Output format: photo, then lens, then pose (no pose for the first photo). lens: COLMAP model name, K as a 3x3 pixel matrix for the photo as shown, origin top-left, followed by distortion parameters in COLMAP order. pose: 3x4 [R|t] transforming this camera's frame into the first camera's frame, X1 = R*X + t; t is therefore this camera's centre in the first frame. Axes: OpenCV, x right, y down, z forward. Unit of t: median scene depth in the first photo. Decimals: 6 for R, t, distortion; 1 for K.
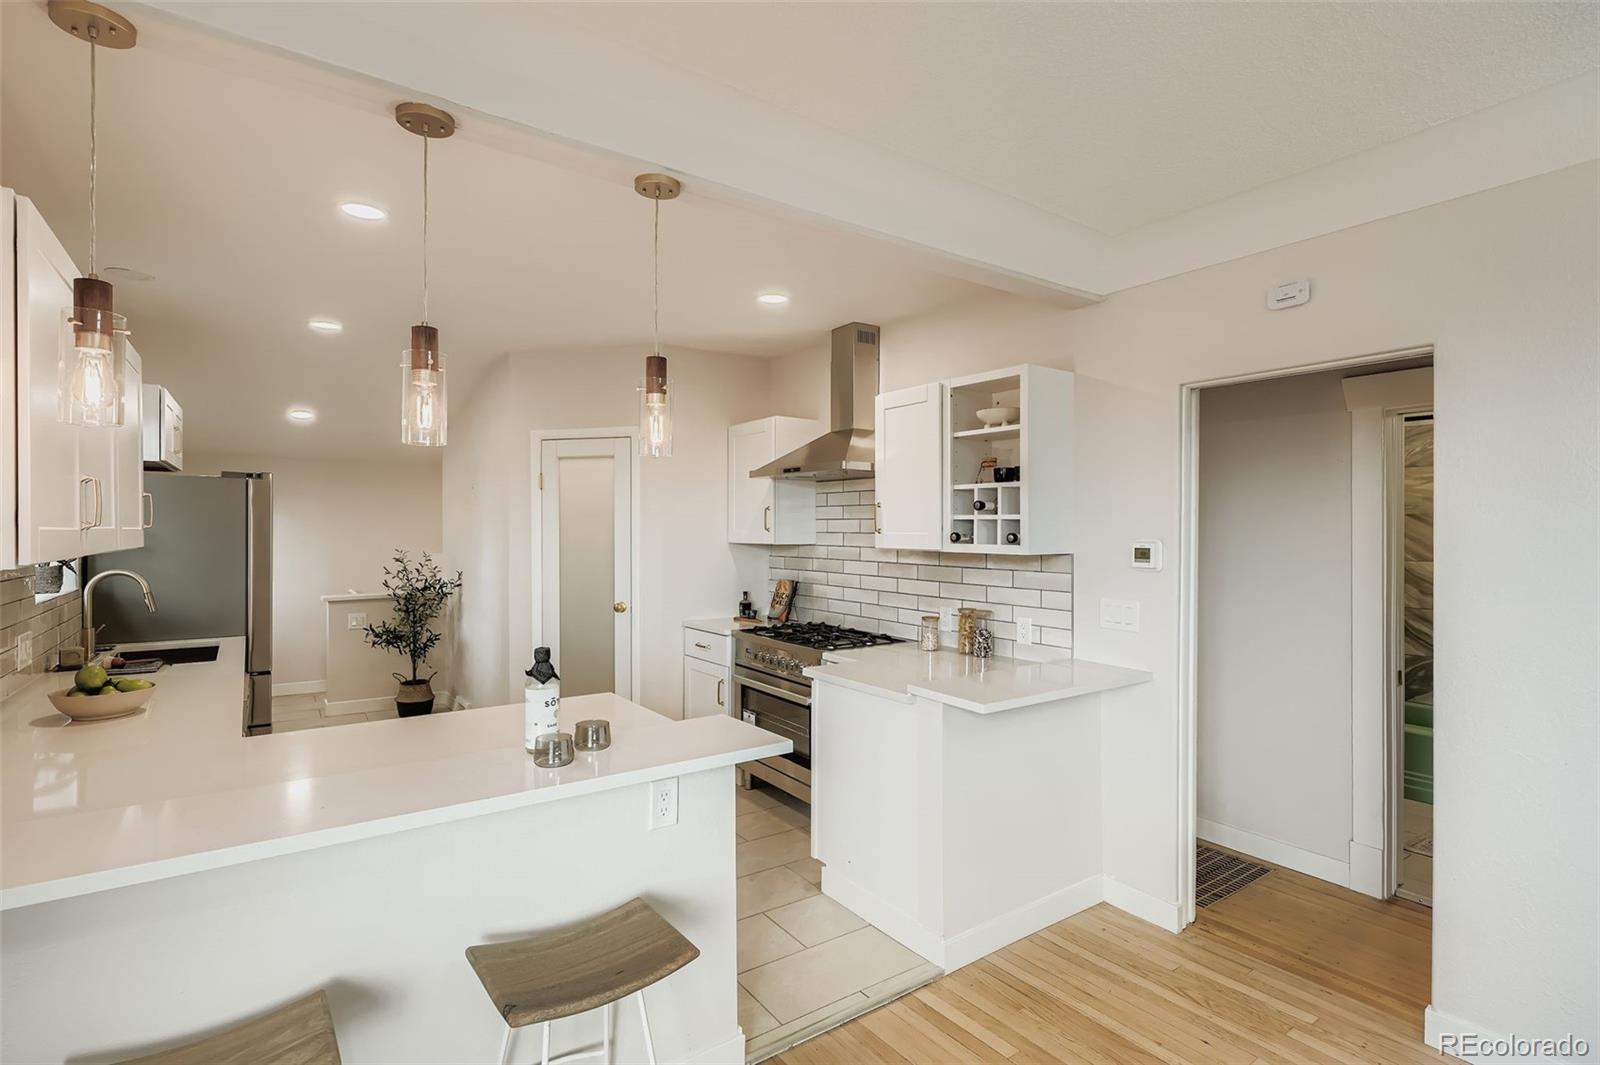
lens RADIAL K [[777.9, 0, 800.0], [0, 777.9, 532.5], [0, 0, 1]] dist [0.000489, 0.000231]
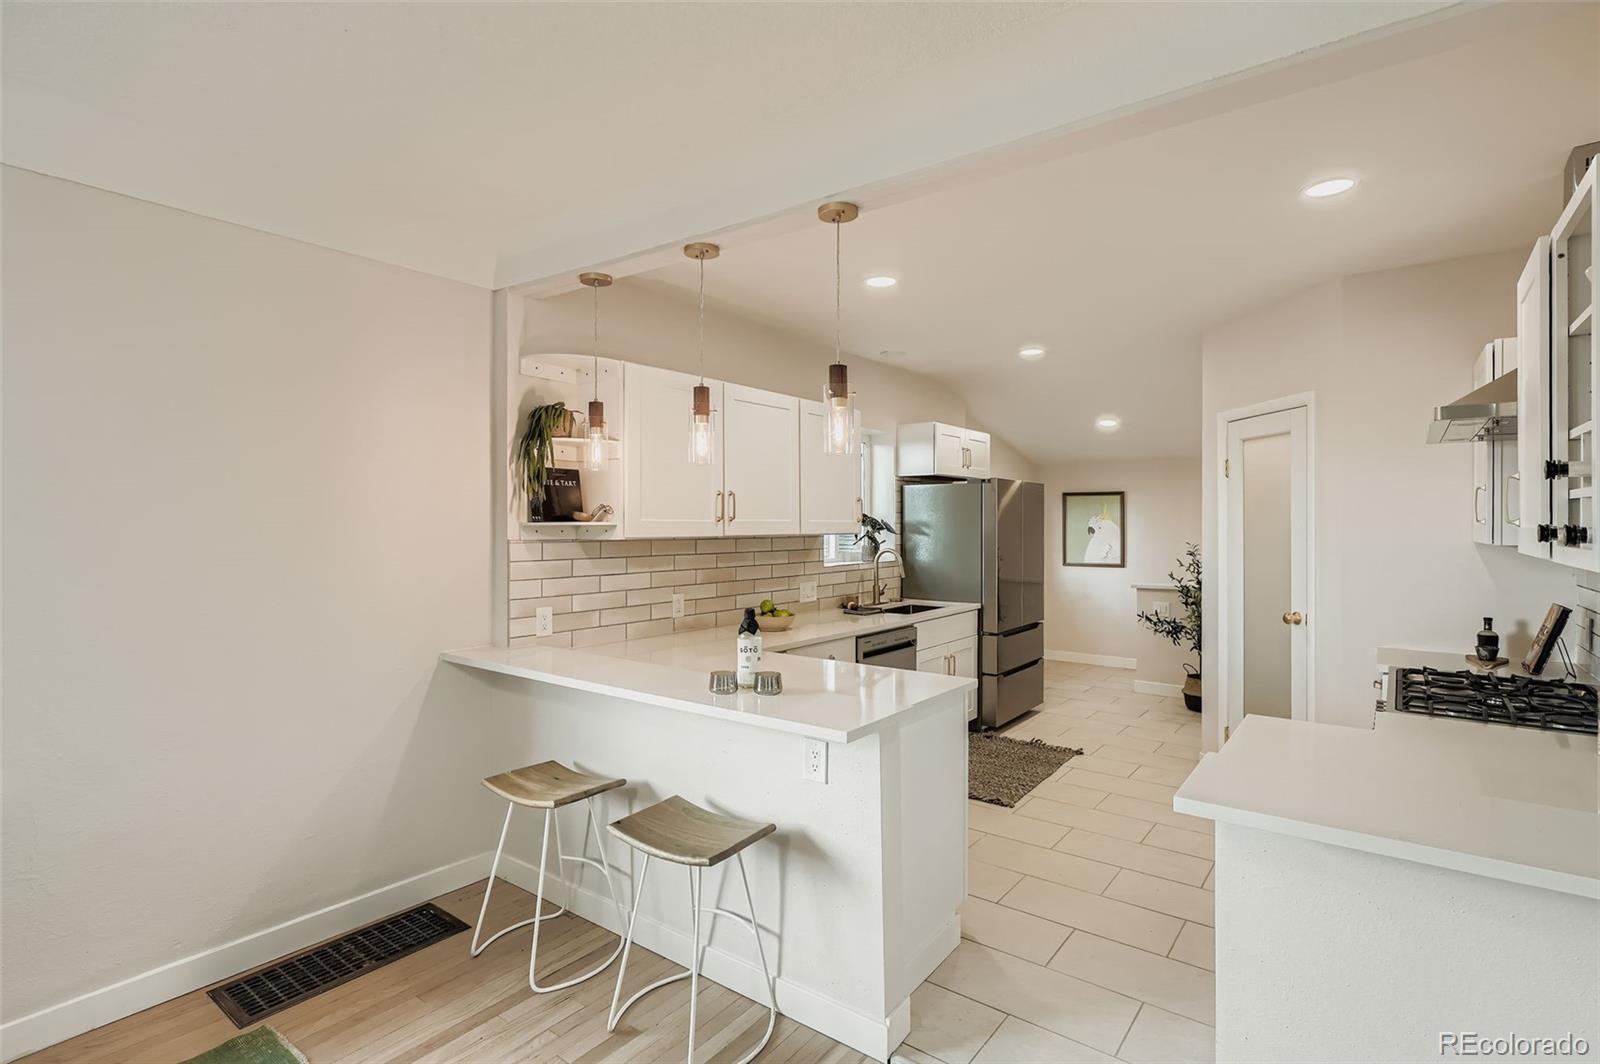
lens RADIAL K [[777.9, 0, 800.0], [0, 777.9, 532.0], [0, 0, 1]] dist [0.000489, 0.000231]
pose [[0.298746, 0.010235, -0.954278, 0.383600], [-0.005087, 0.999945, 0.009133, 0.001517], [0.954319, 0.002126, 0.298782, 0.271637]]
